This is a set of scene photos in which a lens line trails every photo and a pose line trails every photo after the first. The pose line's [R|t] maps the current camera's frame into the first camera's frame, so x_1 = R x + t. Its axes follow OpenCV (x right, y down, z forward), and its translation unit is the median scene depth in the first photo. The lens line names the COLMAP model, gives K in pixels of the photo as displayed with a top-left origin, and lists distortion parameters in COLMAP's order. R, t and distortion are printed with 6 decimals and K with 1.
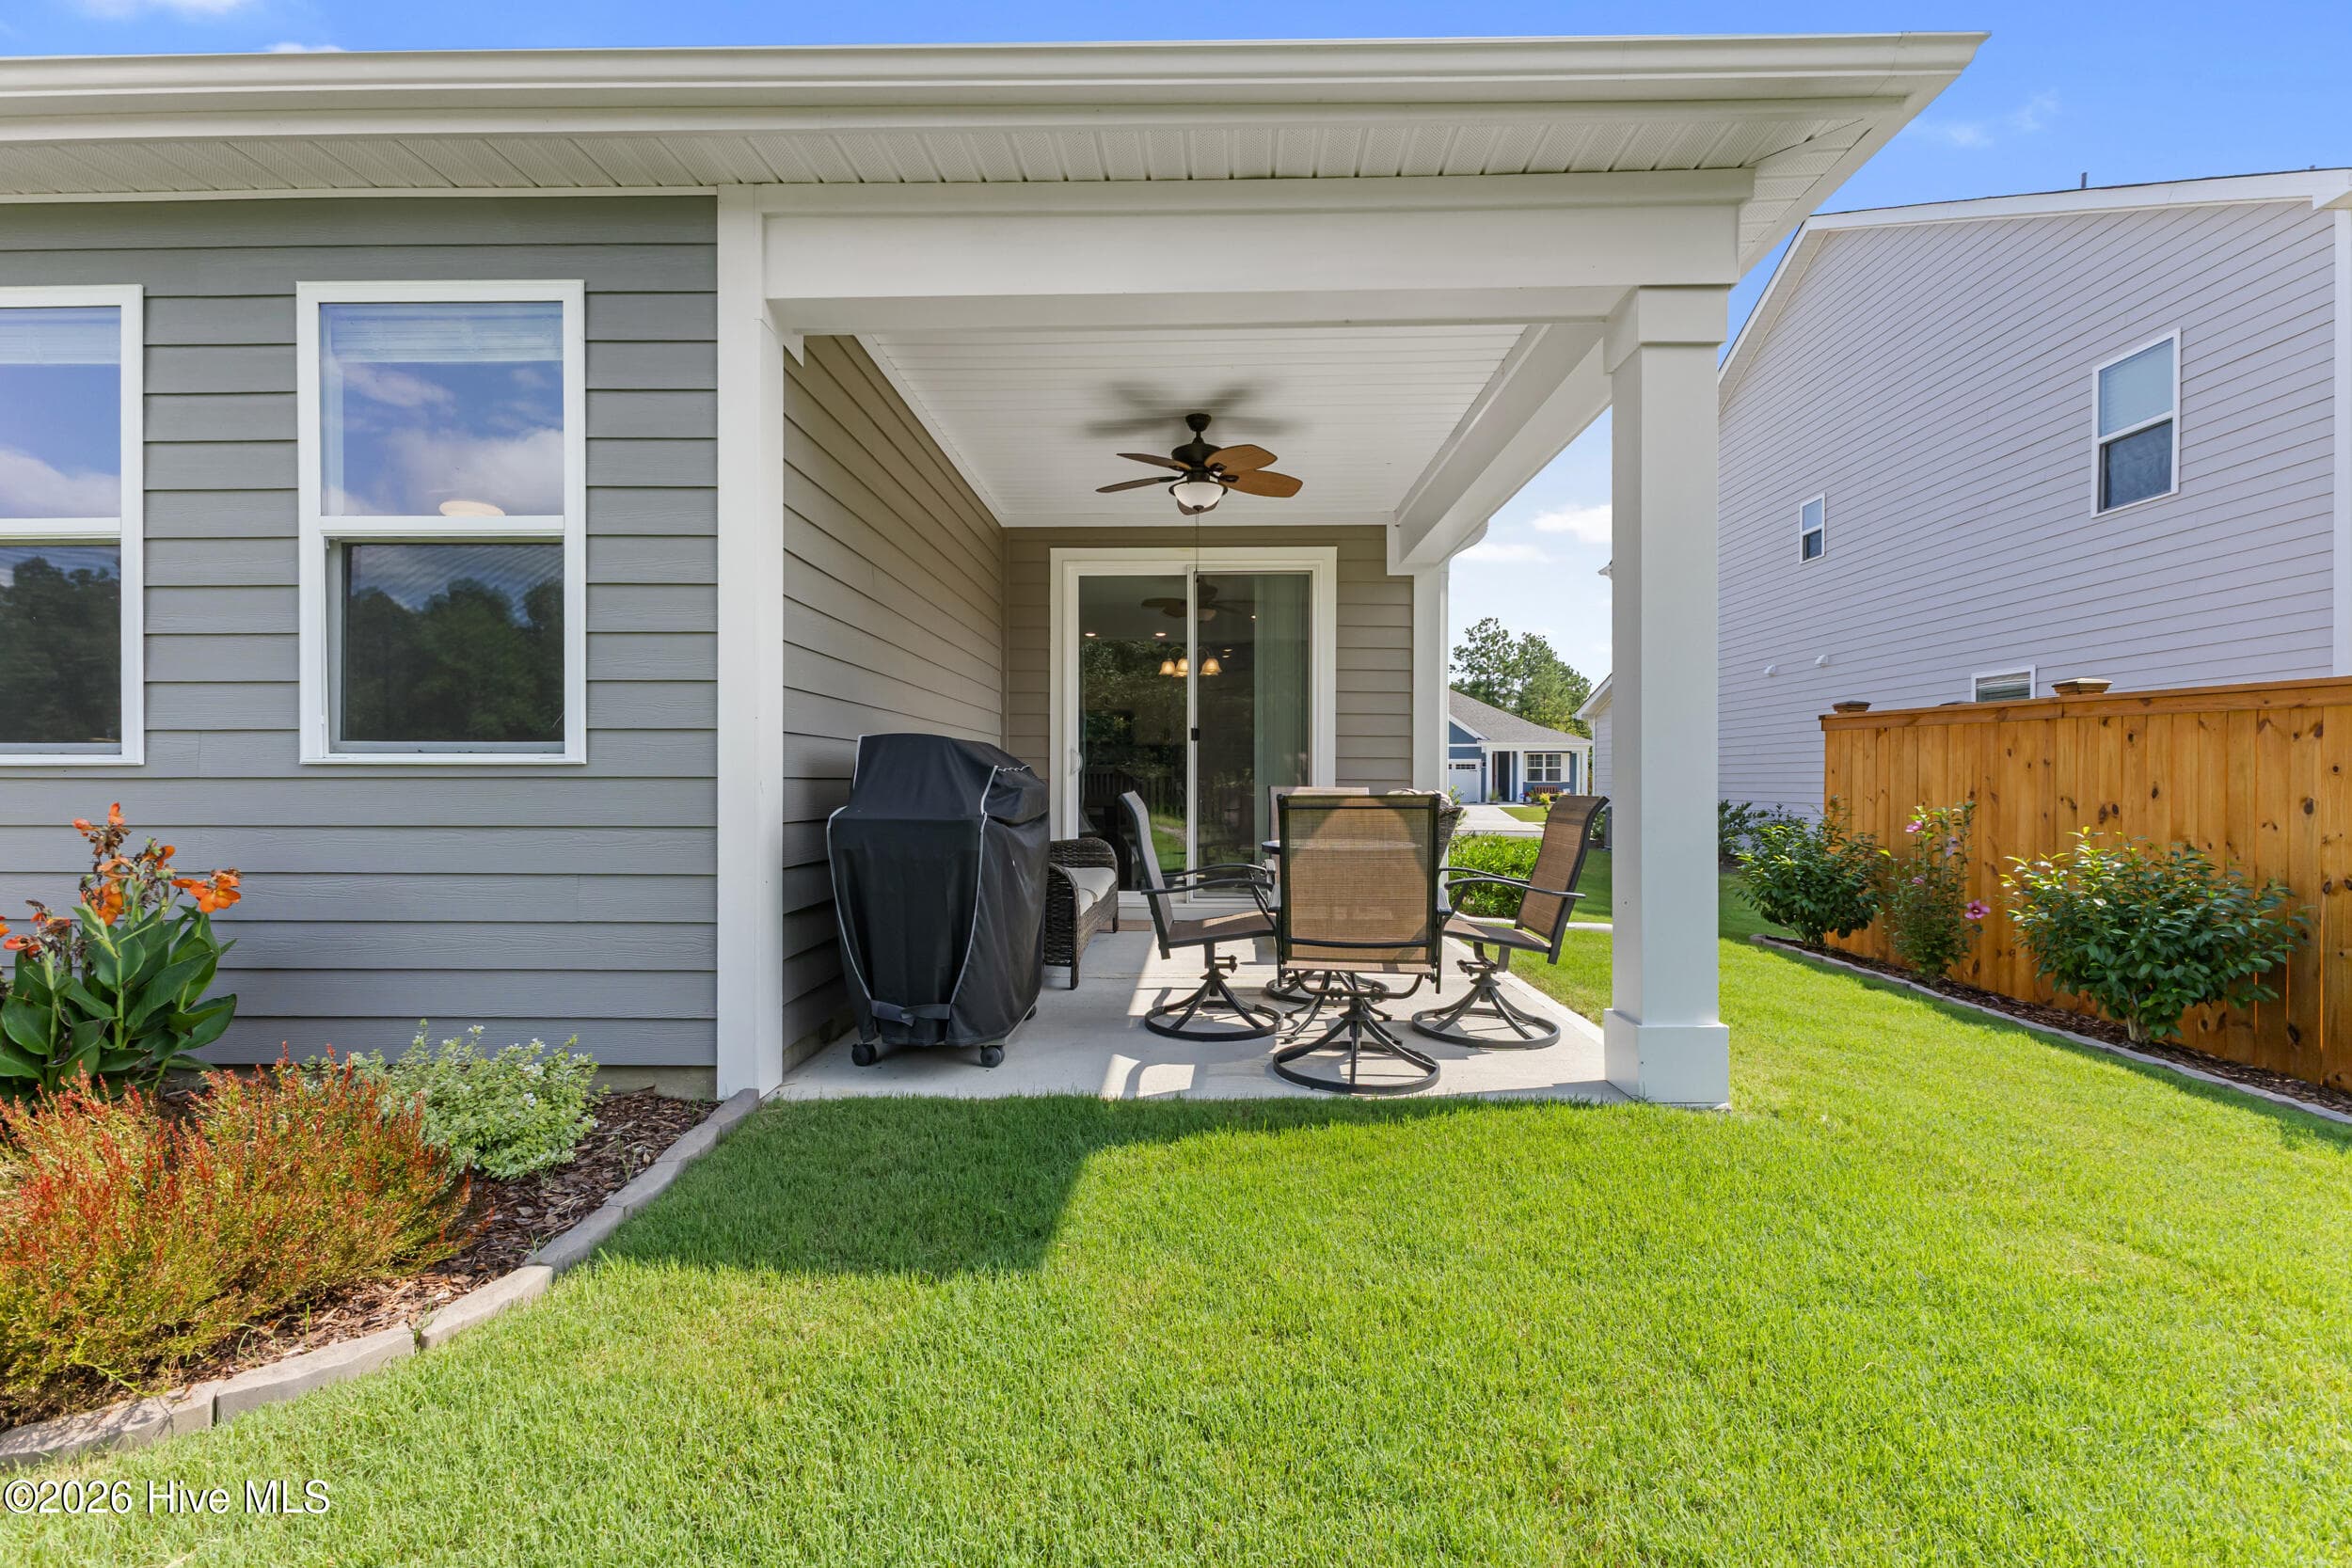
lens RADIAL K [[1047.3, 0, 1183.5], [0, 1047.3, 771.9], [0, 0, 1]] dist [0.028161, 0.000641]
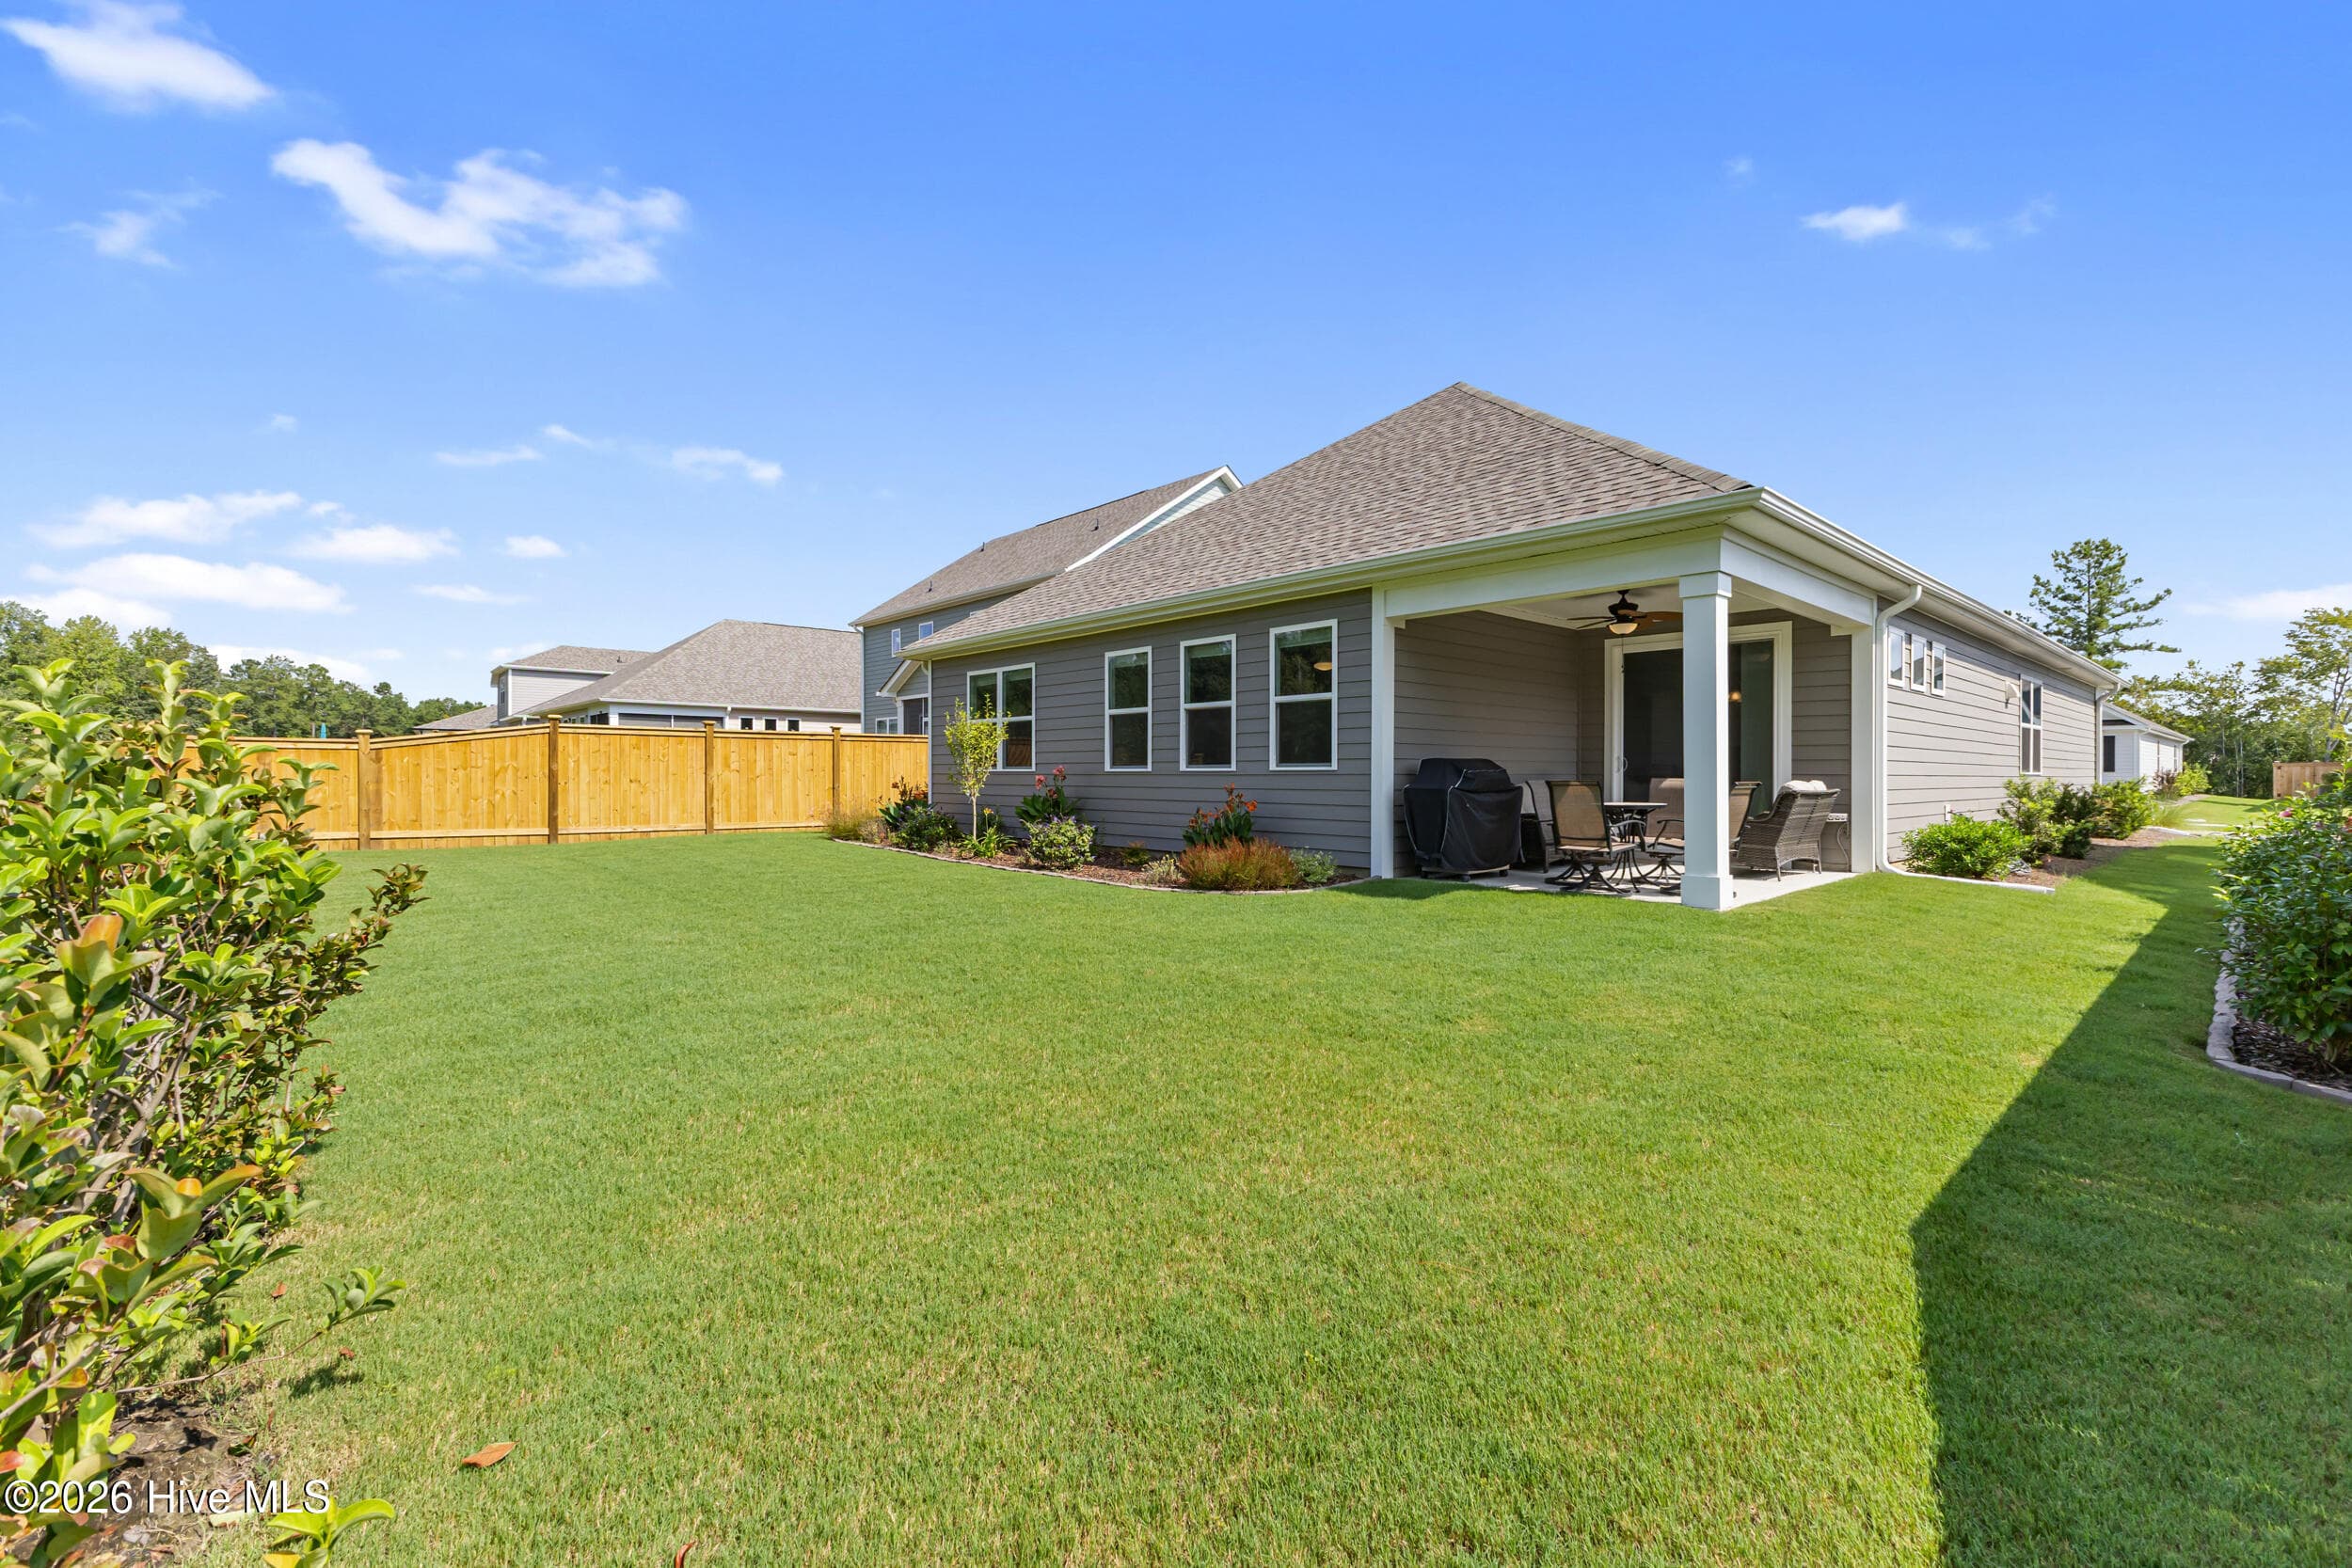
lens RADIAL K [[1001.5, 0, 1166.4], [0, 1001.5, 776.4], [0, 0, 1]] dist [0.007161, -0.001567]
pose [[0.677494, 0.002824, -0.735523, 0.599912], [0.005338, 0.999947, 0.008756, -0.008309], [0.735509, -0.009858, 0.677443, -0.651780]]
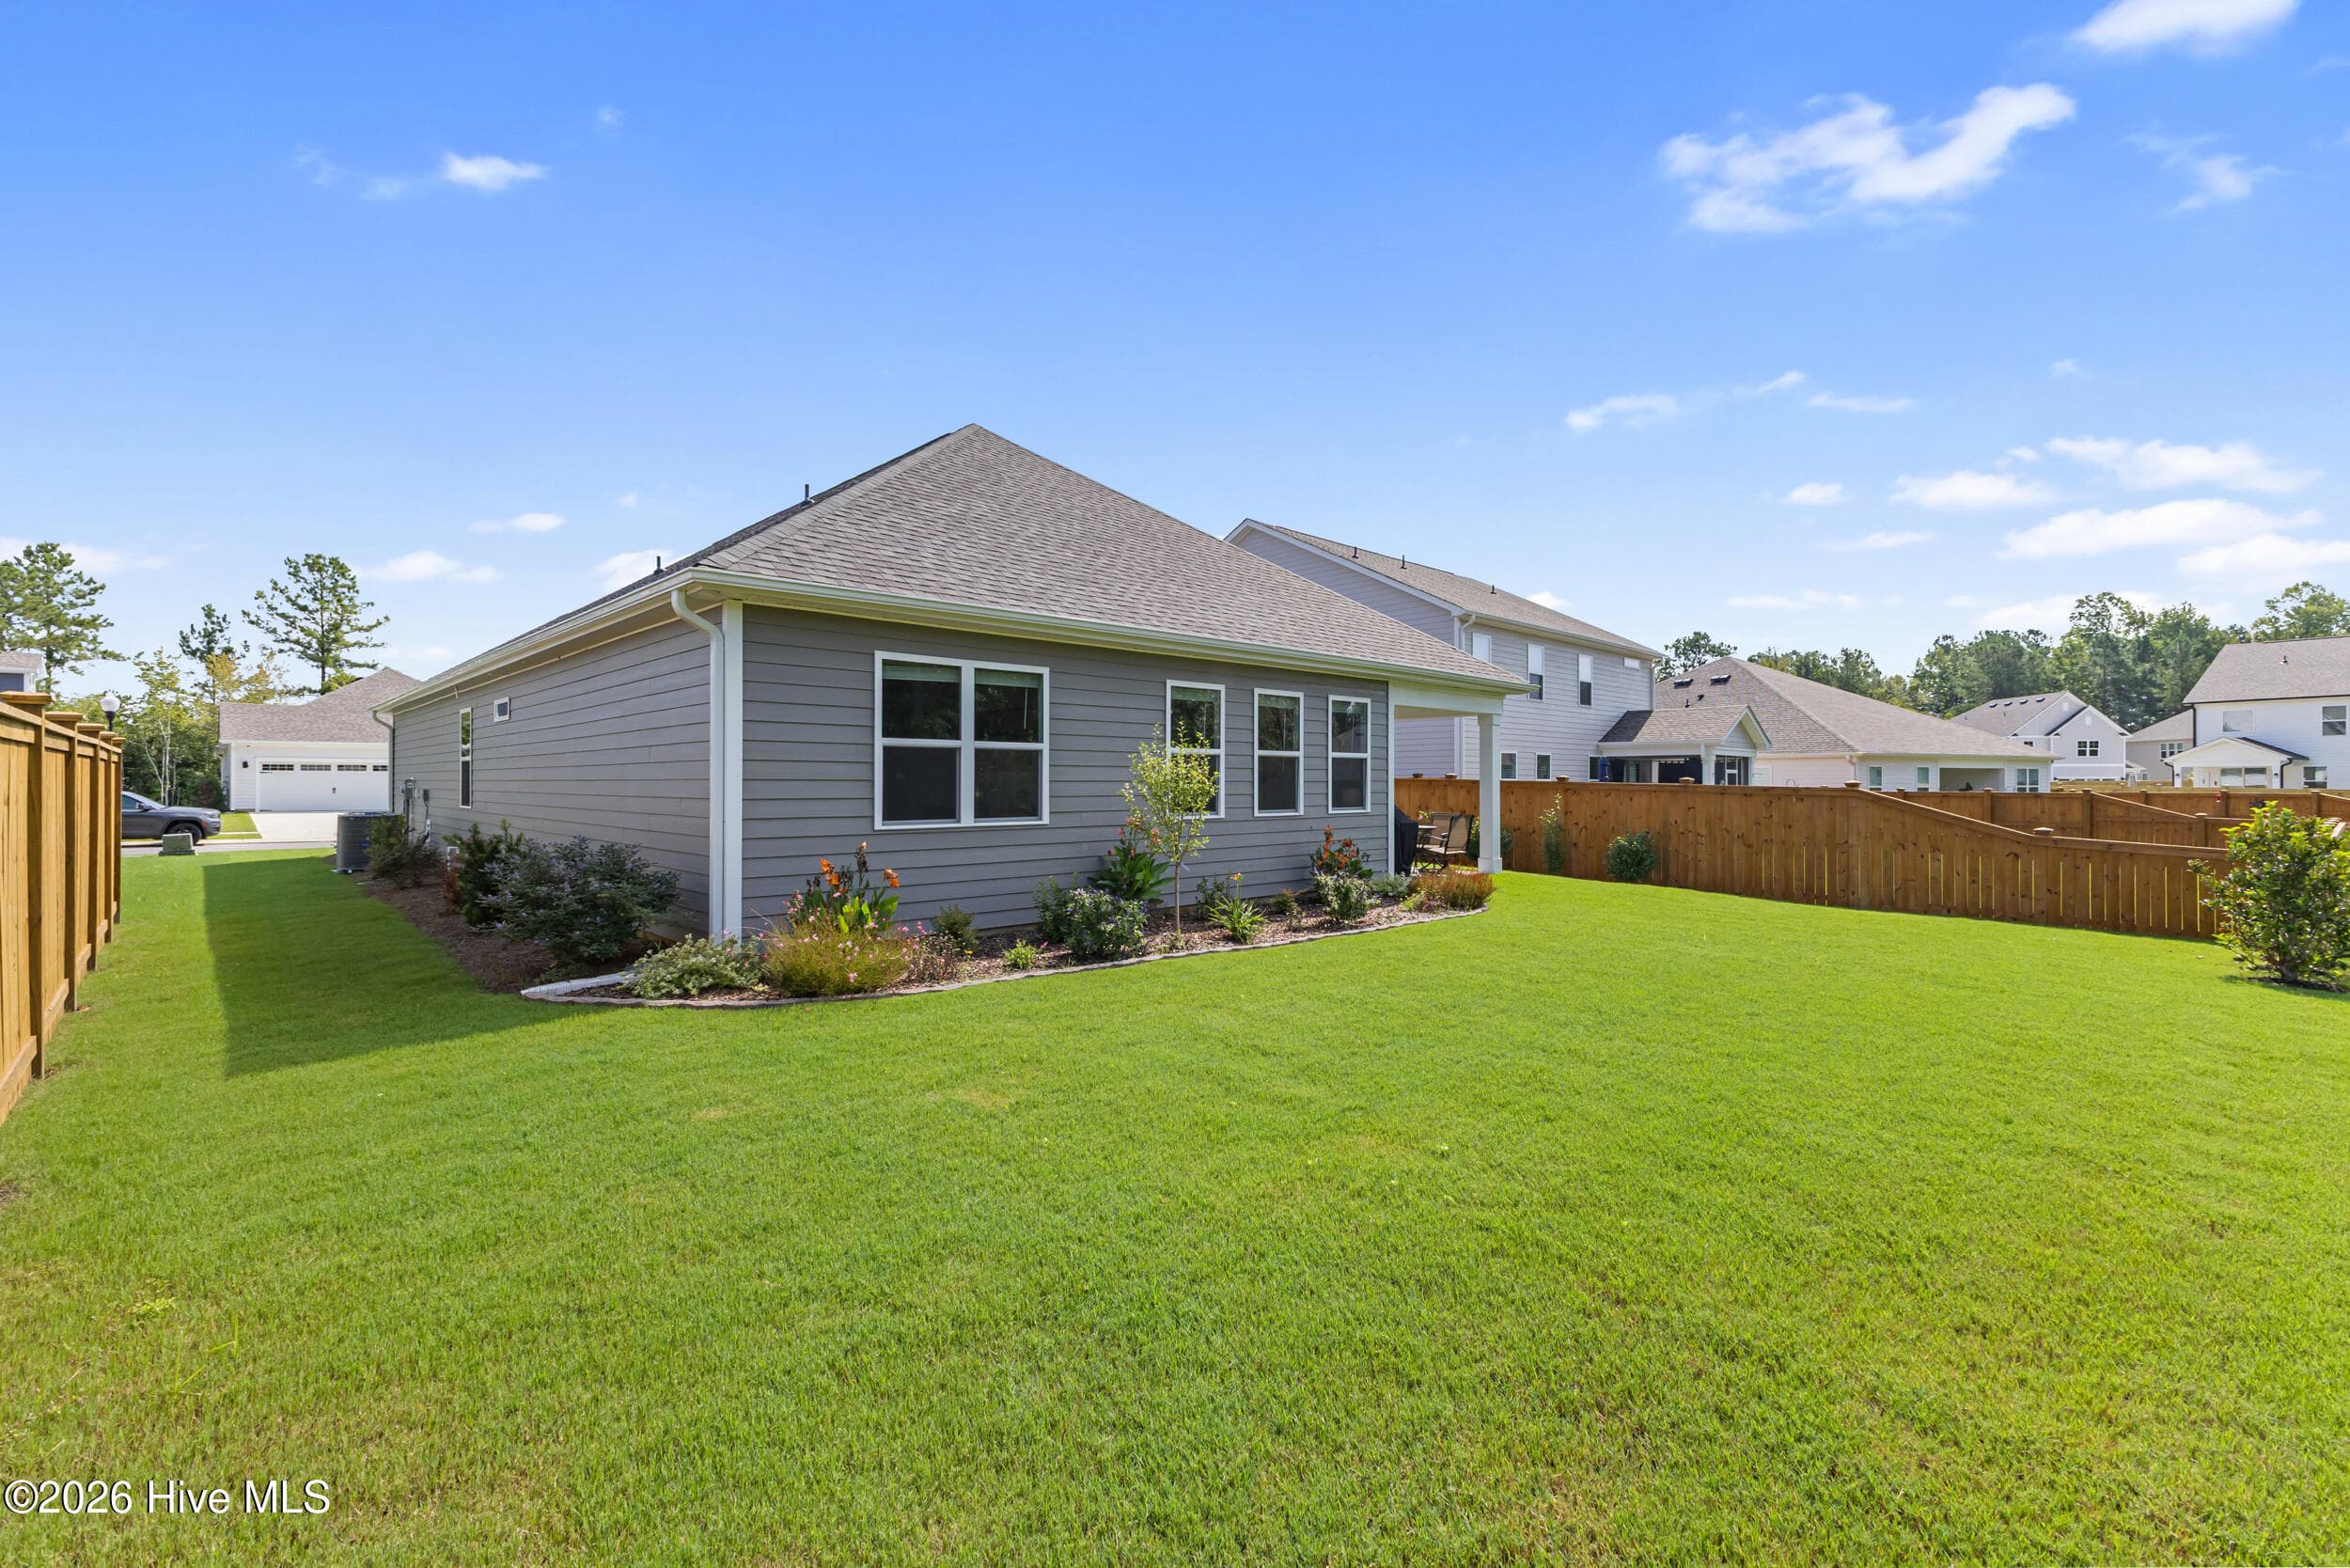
lens RADIAL K [[1000.8, 0, 1176.9], [0, 1000.8, 789.6], [0, 0, 1]] dist [0.007161, -0.001567]
pose [[0.715585, -0.004213, 0.698513, -1.809199], [-0.009198, 0.999838, 0.015454, -0.070577], [-0.698465, -0.017483, 0.715431, -0.615598]]
